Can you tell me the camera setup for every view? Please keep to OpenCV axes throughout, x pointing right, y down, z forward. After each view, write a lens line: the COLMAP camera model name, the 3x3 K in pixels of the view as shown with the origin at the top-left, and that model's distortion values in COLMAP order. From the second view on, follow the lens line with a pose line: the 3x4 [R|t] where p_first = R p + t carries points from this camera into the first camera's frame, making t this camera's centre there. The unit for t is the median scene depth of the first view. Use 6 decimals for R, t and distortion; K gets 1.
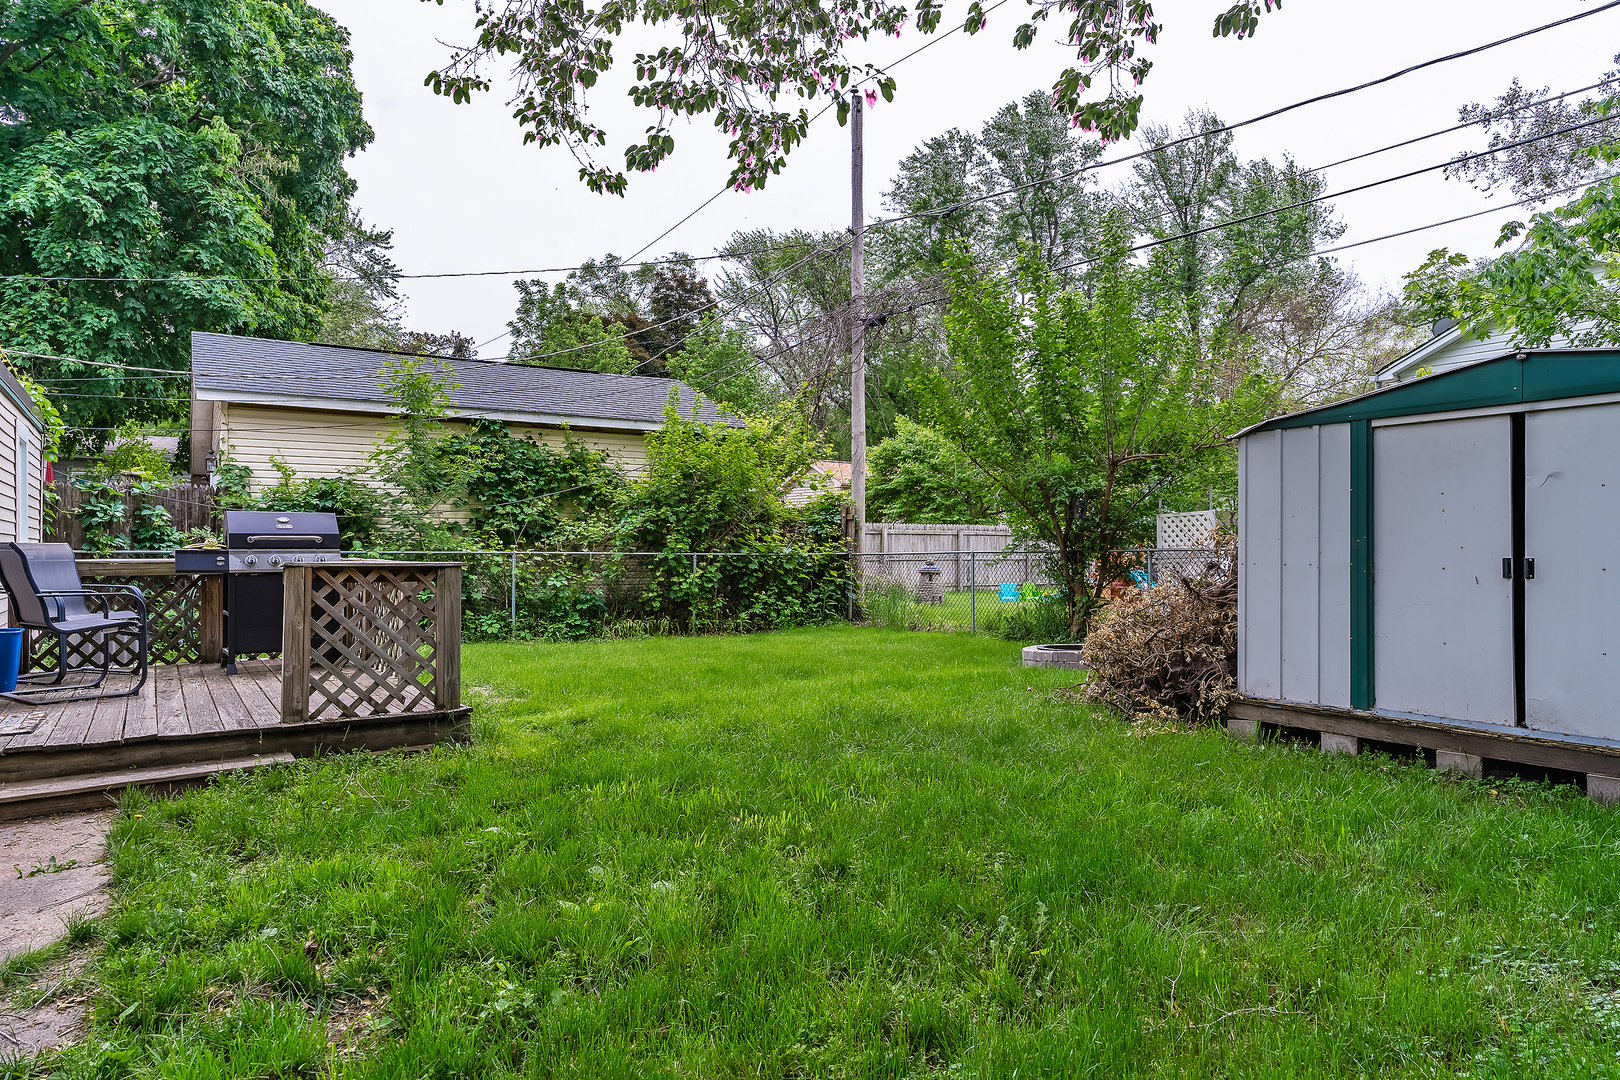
lens RADIAL K [[1020.3, 0, 810.0], [0, 1020.3, 540.0], [0, 0, 1]] dist [-0.005563, -0.002687]
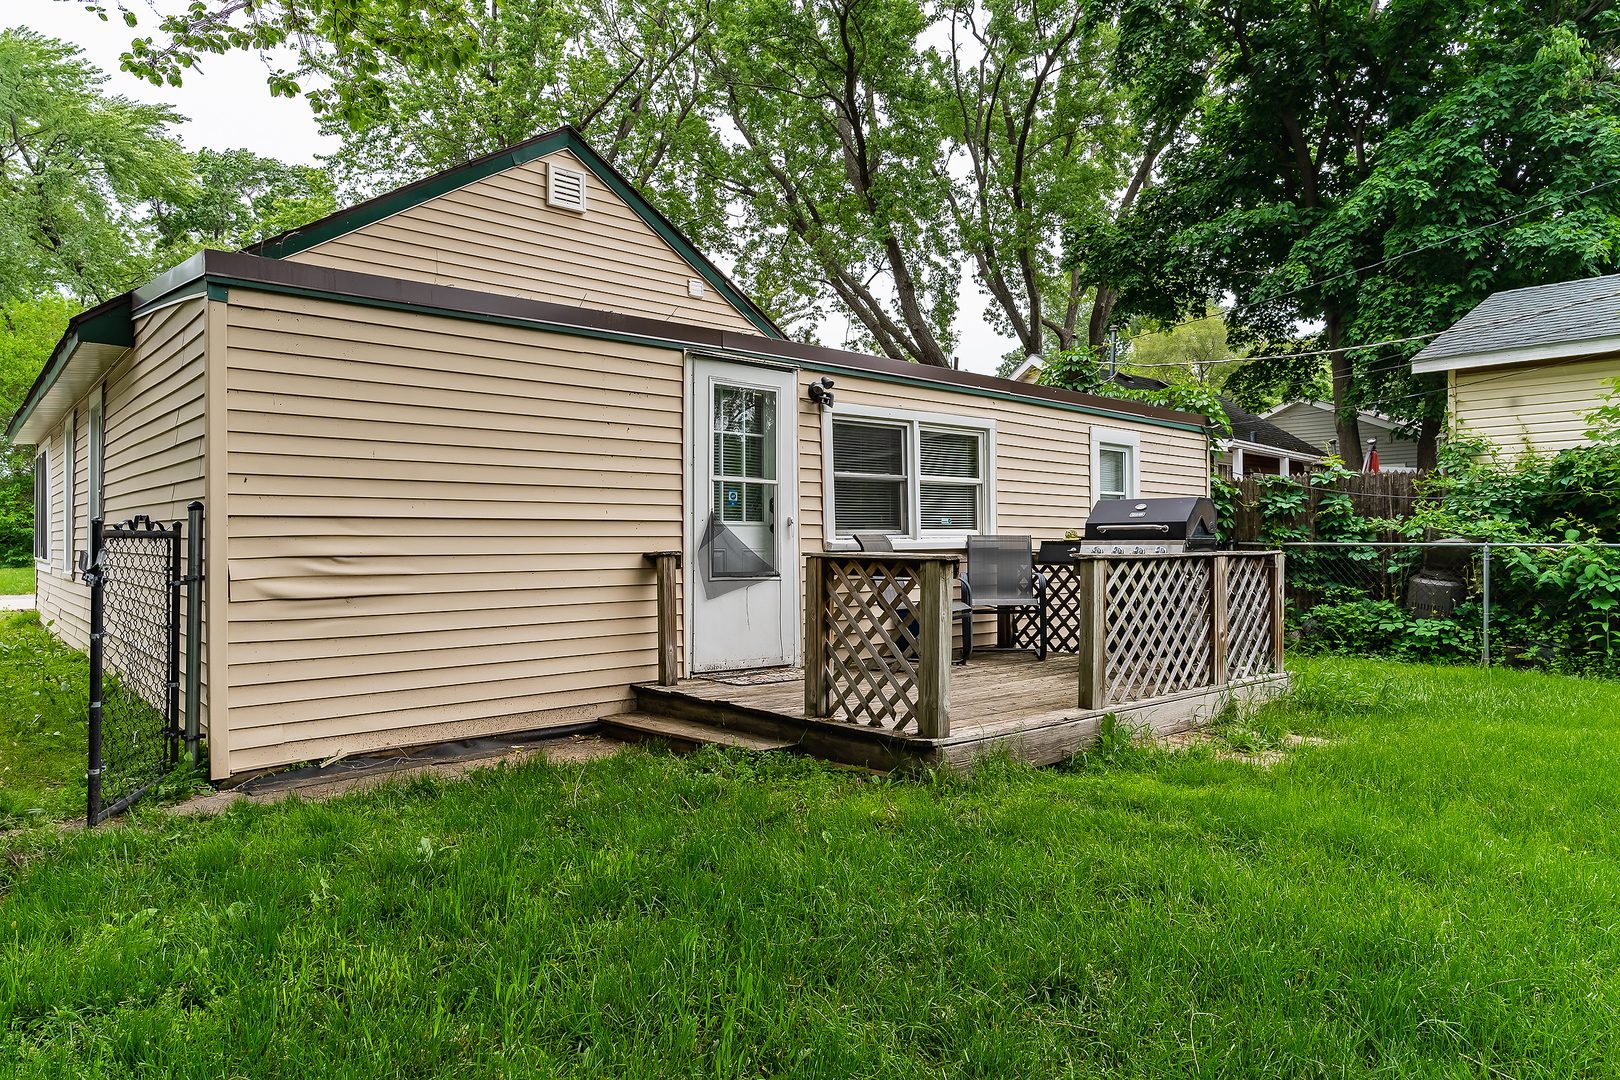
lens RADIAL K [[1020.3, 0, 810.0], [0, 1020.3, 540.0], [0, 0, 1]] dist [-0.005563, -0.002687]
pose [[0.186593, -0.002155, -0.982435, 0.423672], [0.008240, 0.999966, -0.000629, 0.009620], [0.982403, -0.007978, 0.186604, 0.767989]]
